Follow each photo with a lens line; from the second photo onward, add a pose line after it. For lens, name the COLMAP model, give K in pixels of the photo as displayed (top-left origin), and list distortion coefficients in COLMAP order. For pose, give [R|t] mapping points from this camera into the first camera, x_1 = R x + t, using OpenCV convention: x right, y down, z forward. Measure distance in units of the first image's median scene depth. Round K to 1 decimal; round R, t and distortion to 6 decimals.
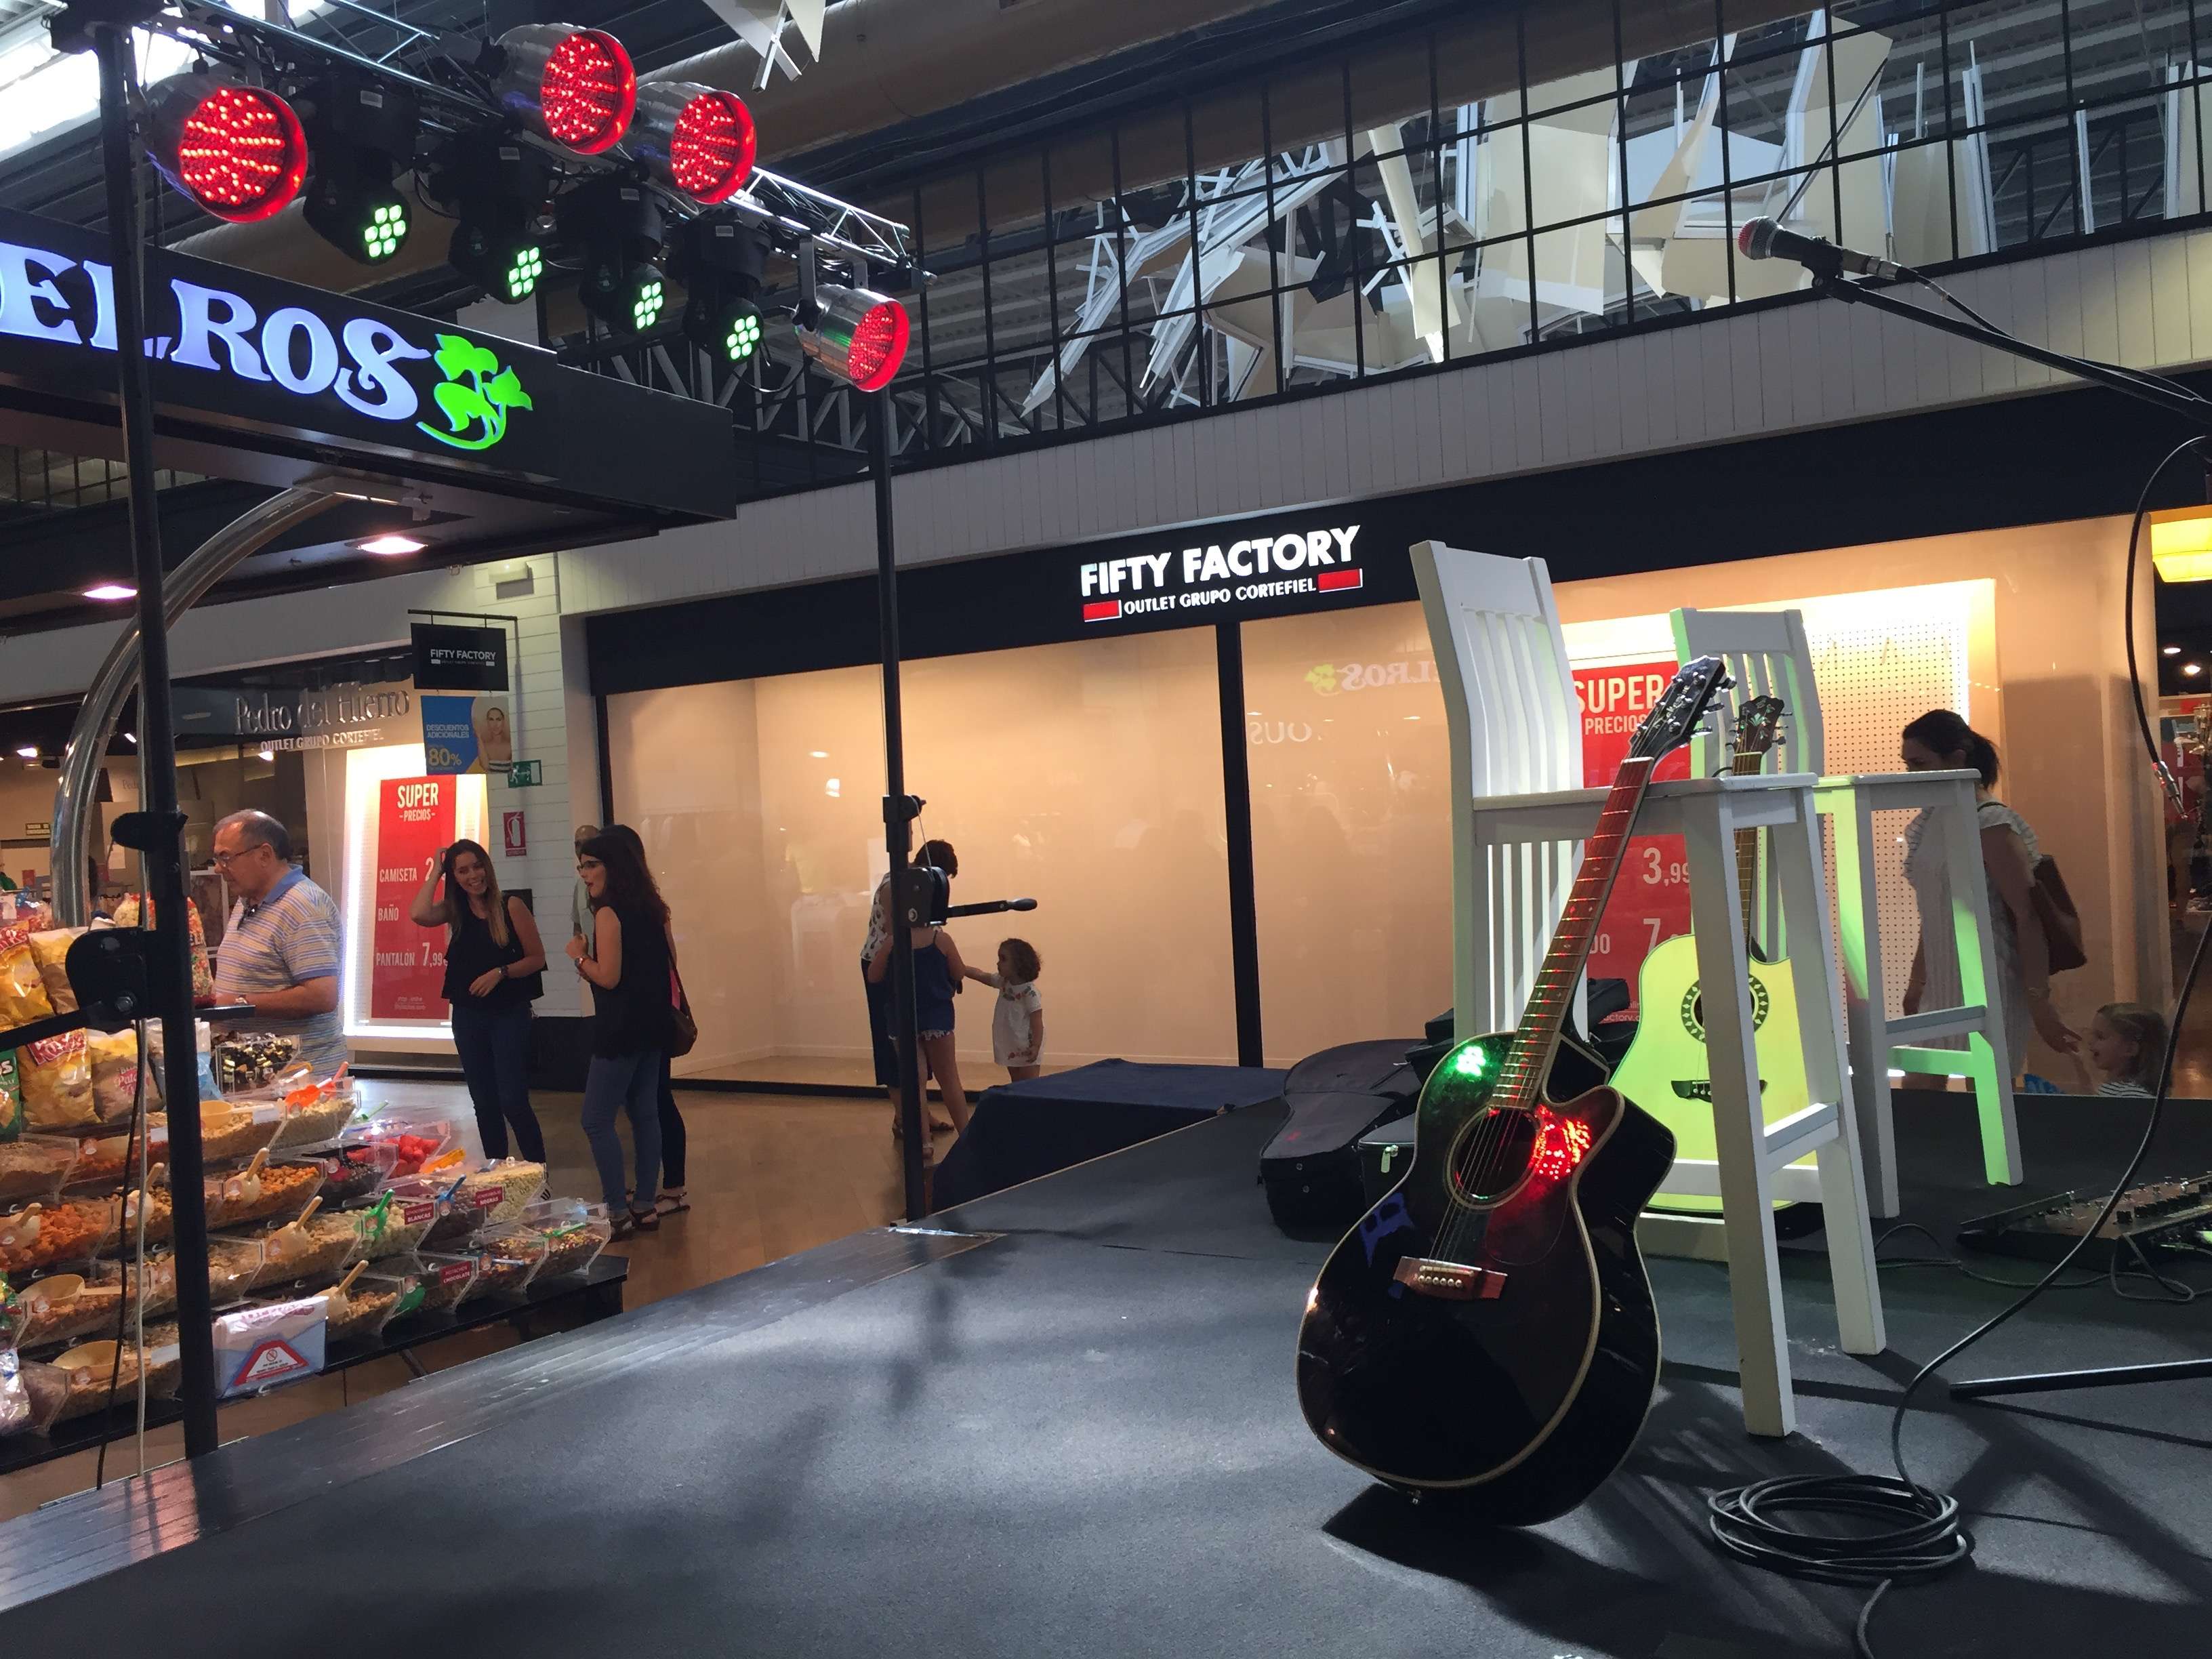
lens RADIAL K [[1891.1, 0, 1108.2], [0, 1891.1, 840.3], [0, 0, 1]] dist [0.088979, -0.122006]
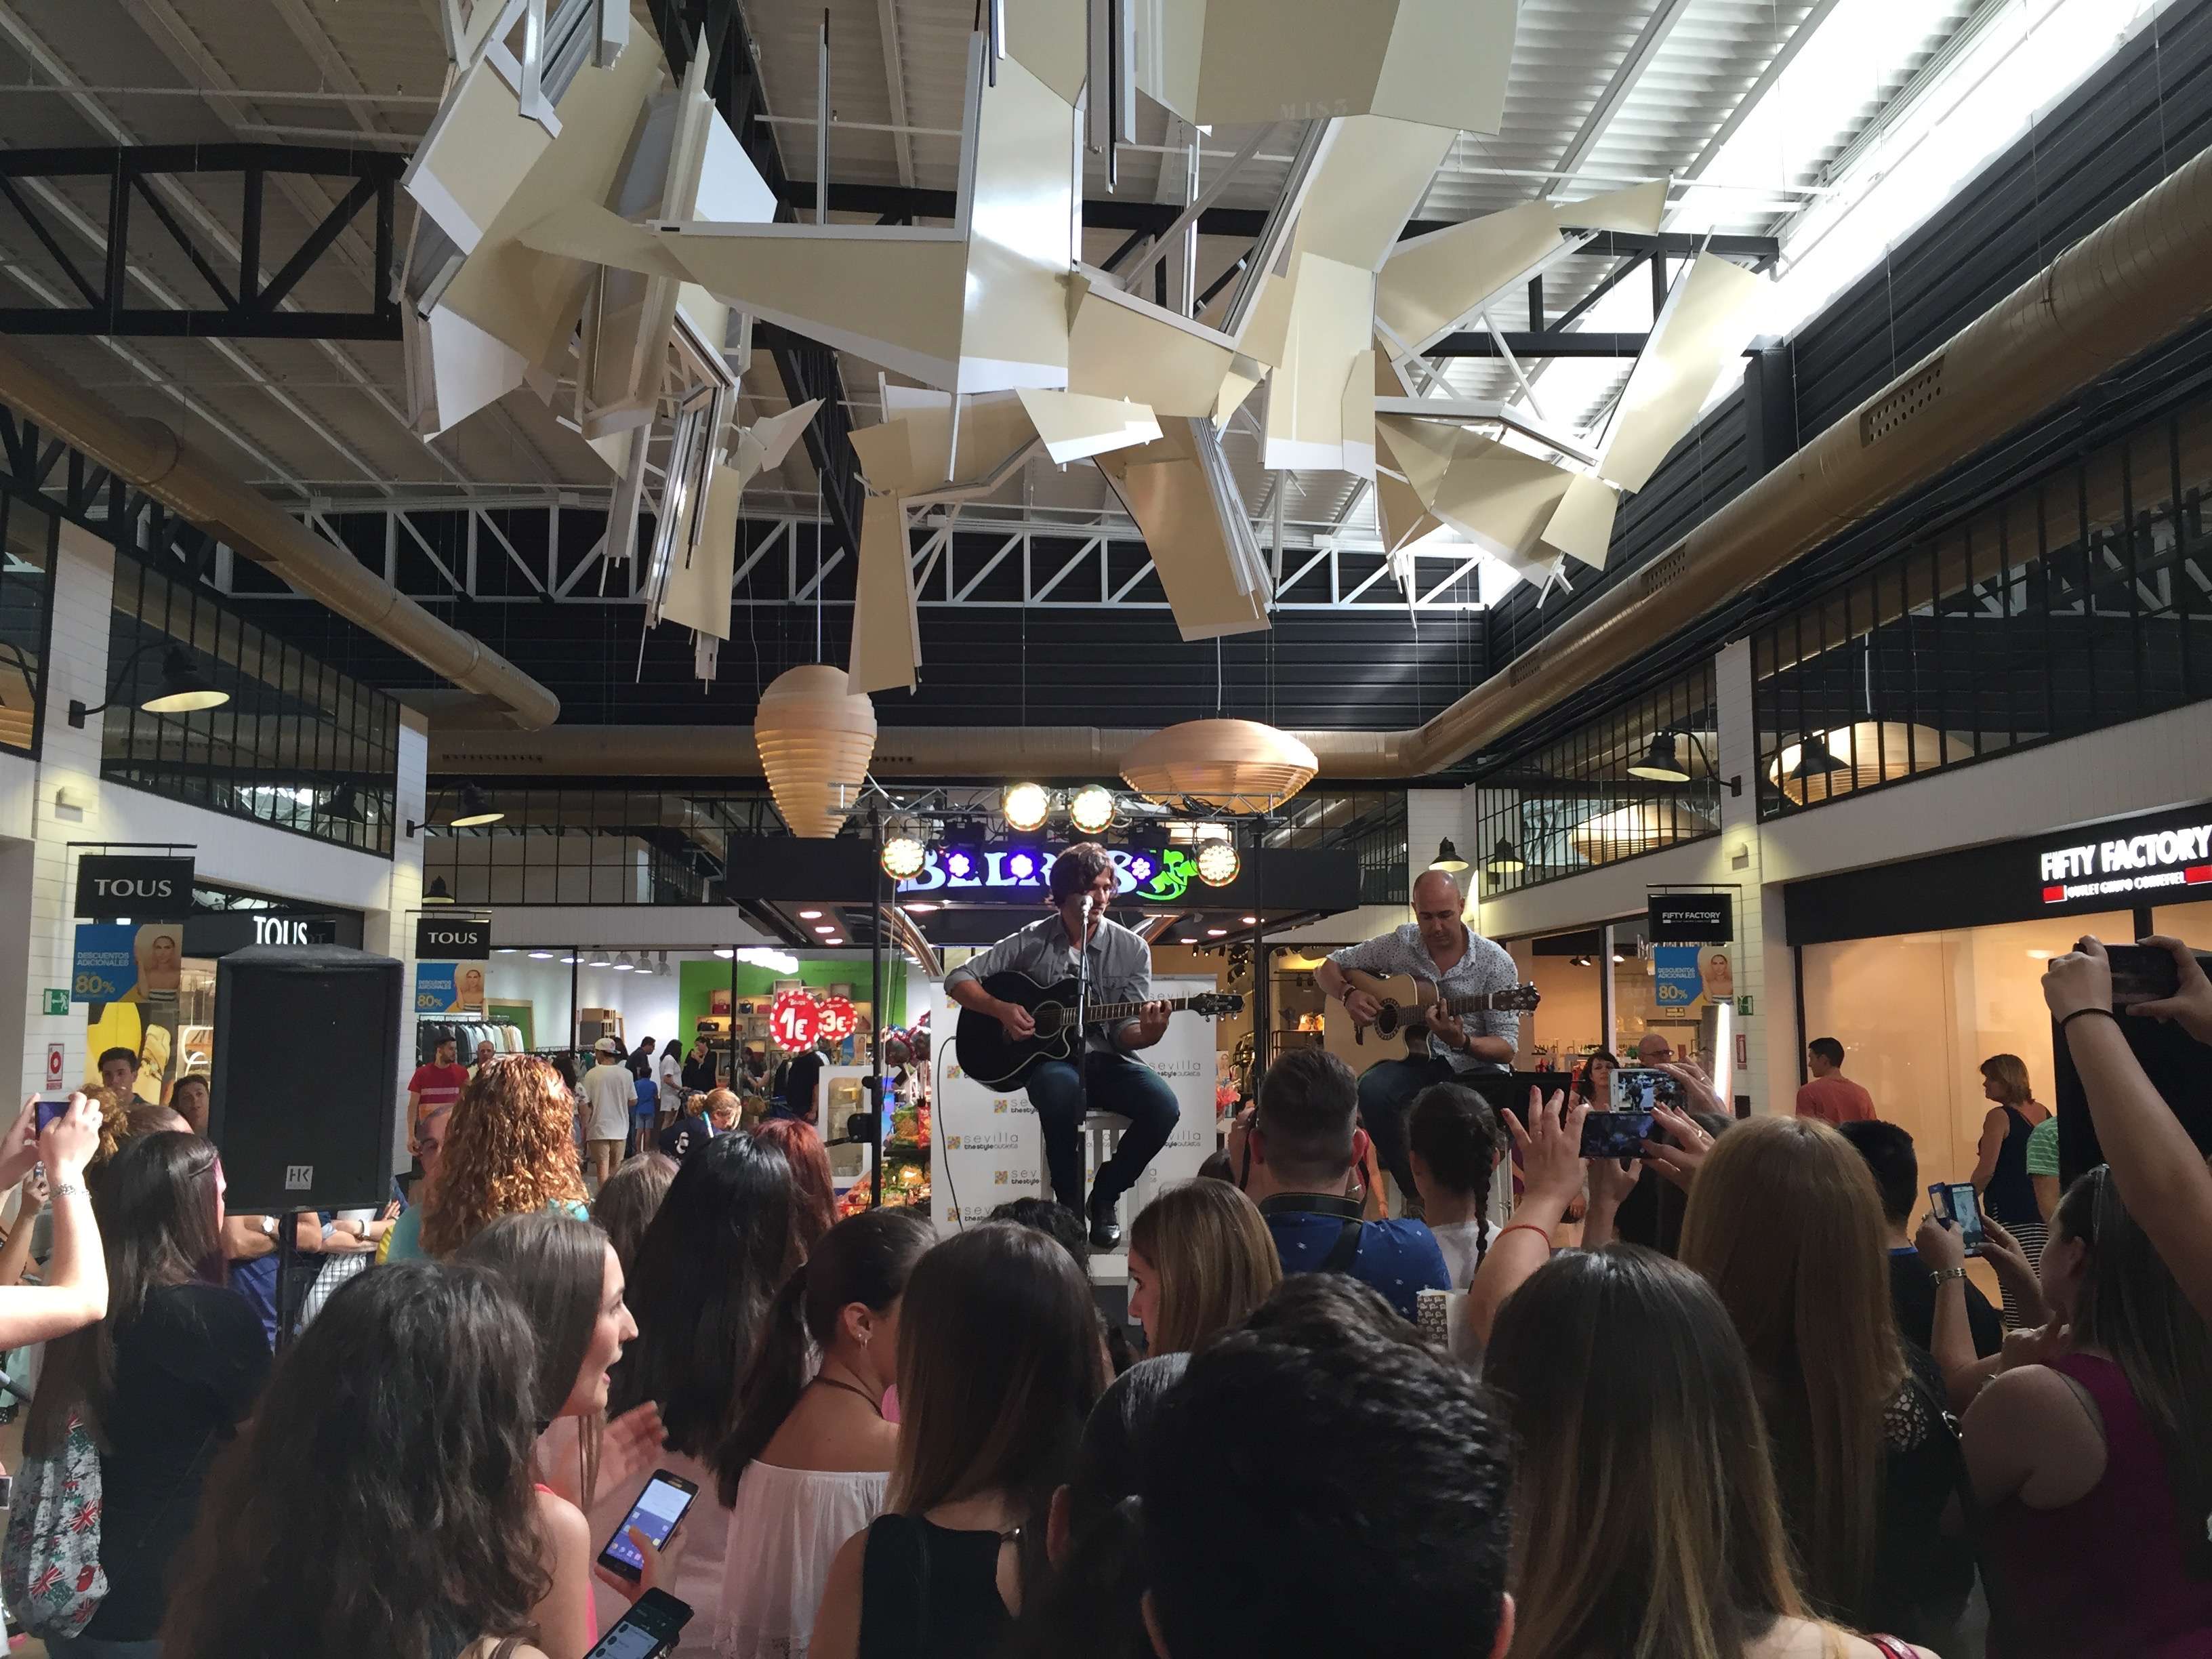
lens RADIAL K [[1891.1, 0, 1110.2], [0, 1891.1, 829.2], [0, 0, 1]] dist [0.088979, -0.122006]
pose [[0.588092, -0.033498, -0.808100, 0.689920], [-0.038366, 0.996862, -0.069243, -0.068265], [0.807884, 0.071725, 0.584961, -0.153962]]
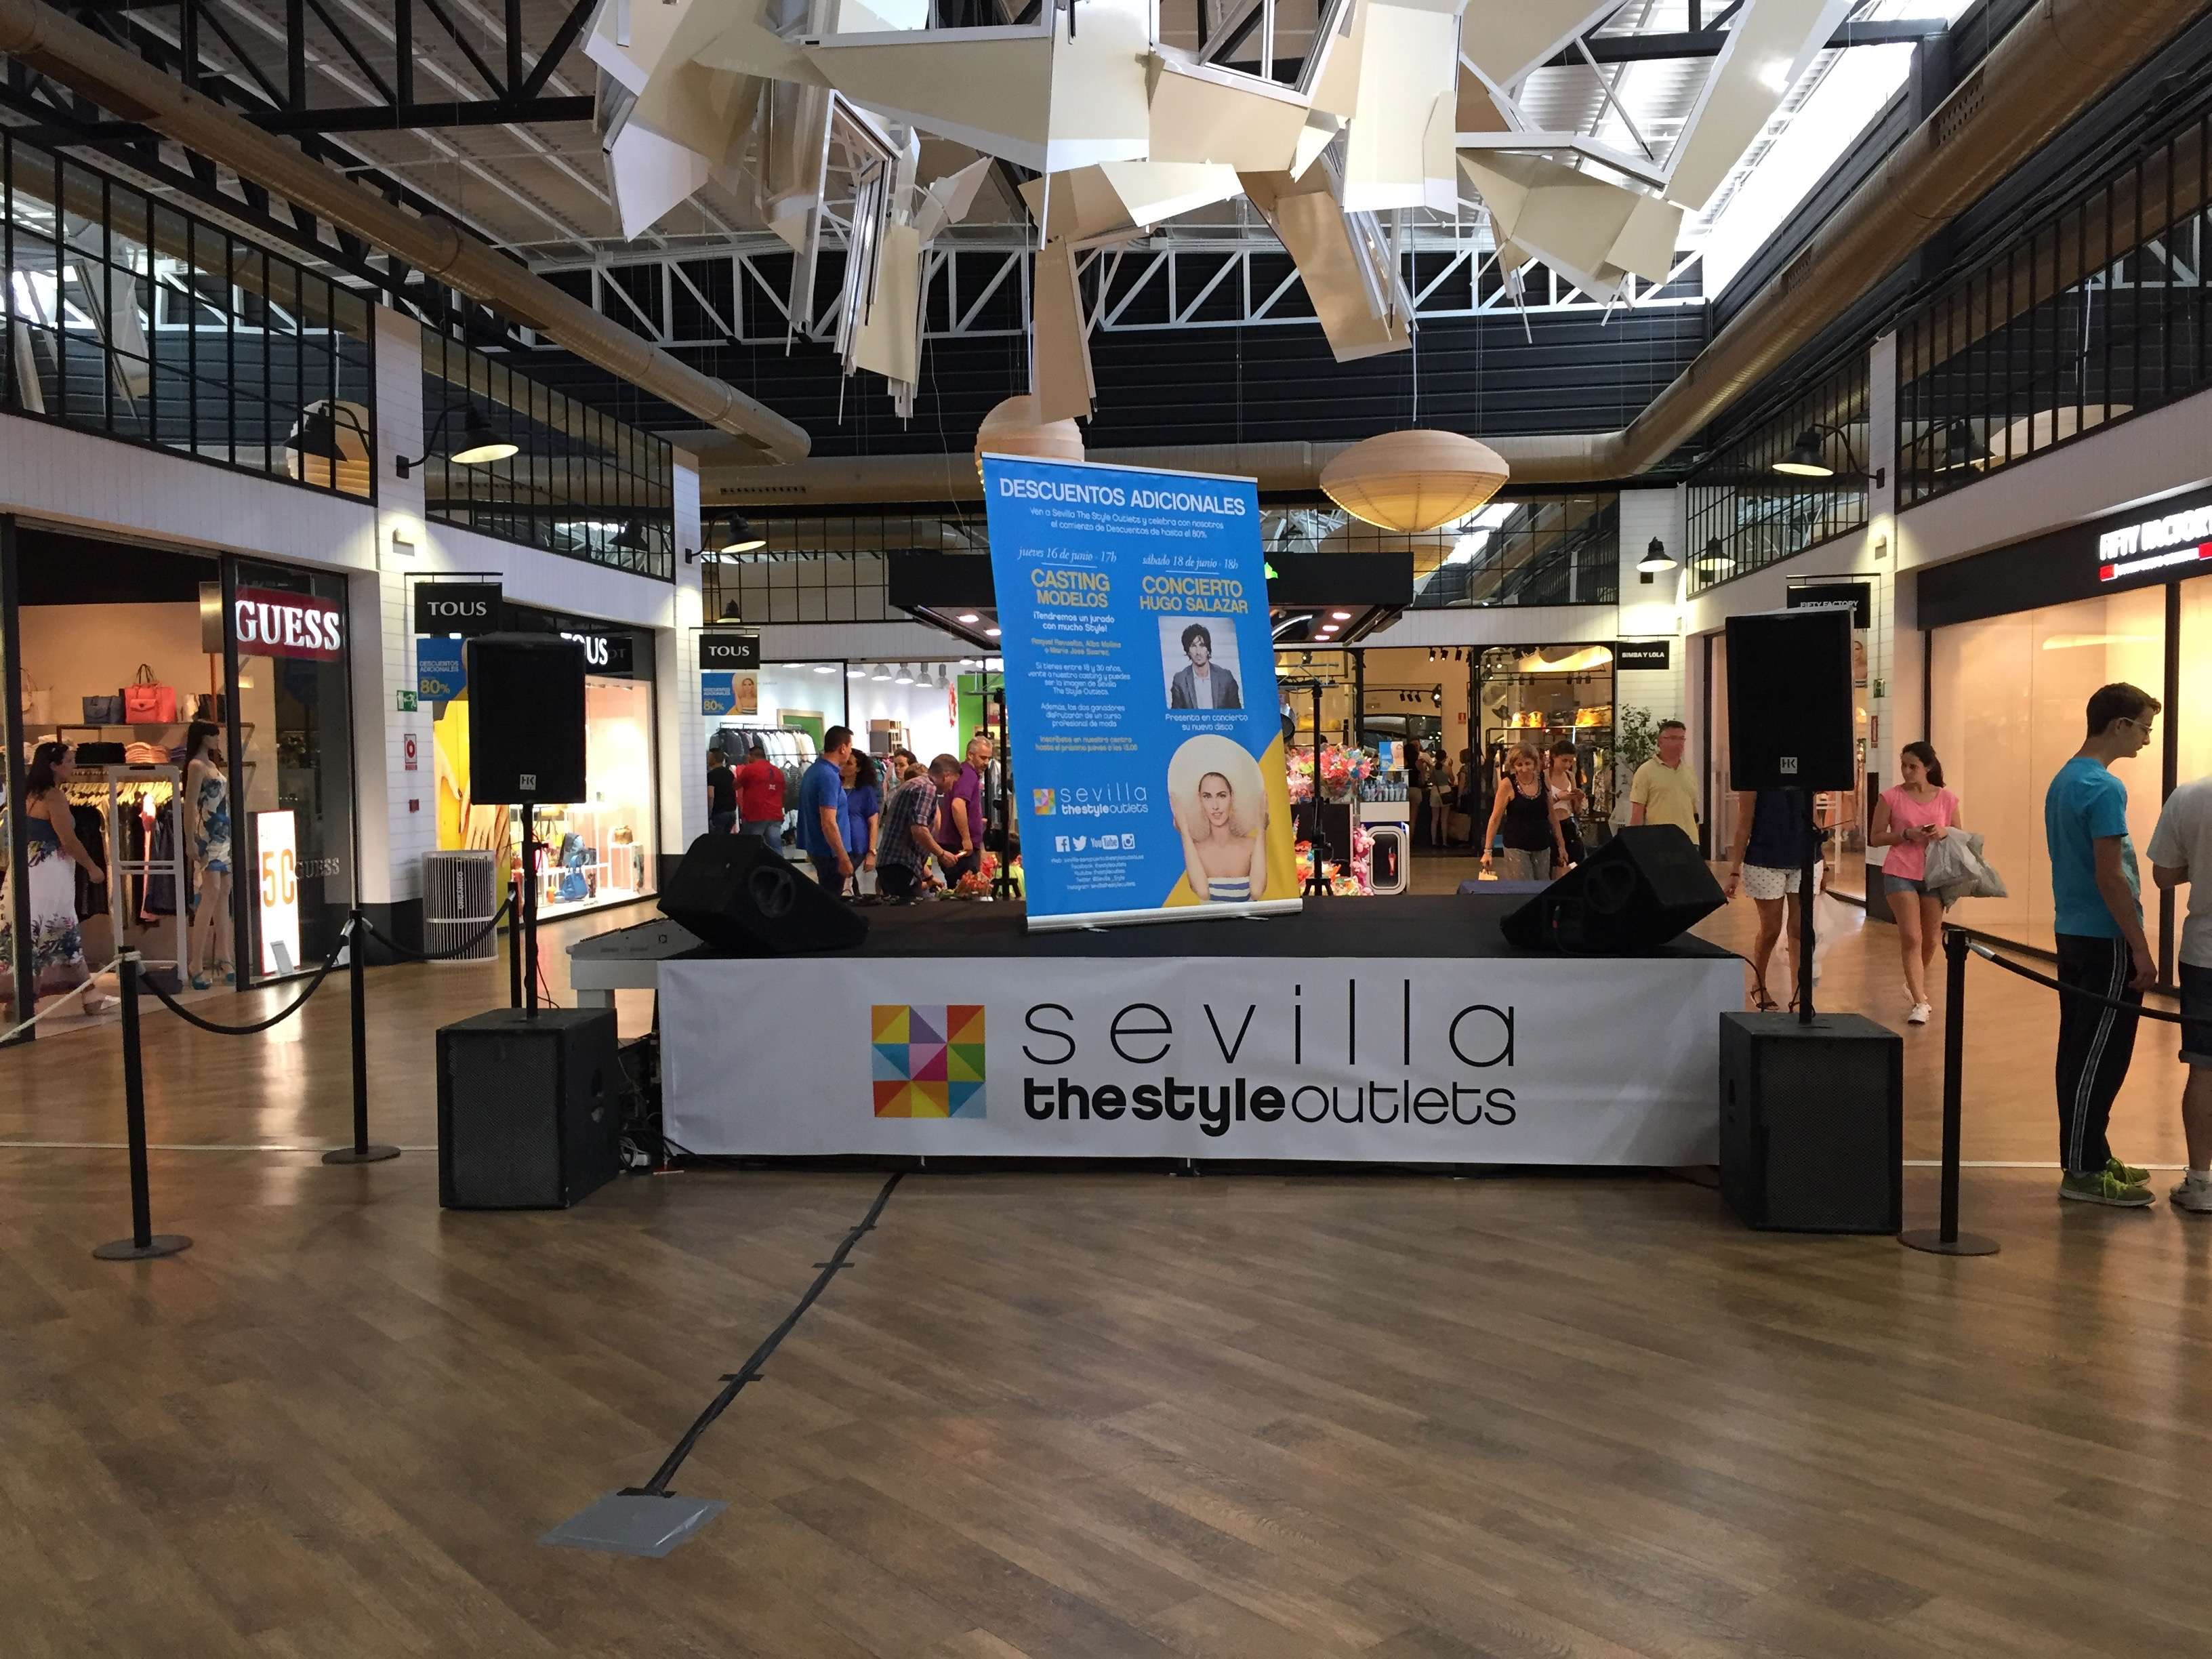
lens RADIAL K [[1891.1, 0, 1107.5], [0, 1891.1, 833.0], [0, 0, 1]] dist [0.088979, -0.122006]
pose [[0.449879, 0.087143, -0.888828, 0.957419], [-0.021170, 0.995989, 0.086934, -0.055421], [0.892838, -0.020293, 0.449920, -0.163577]]
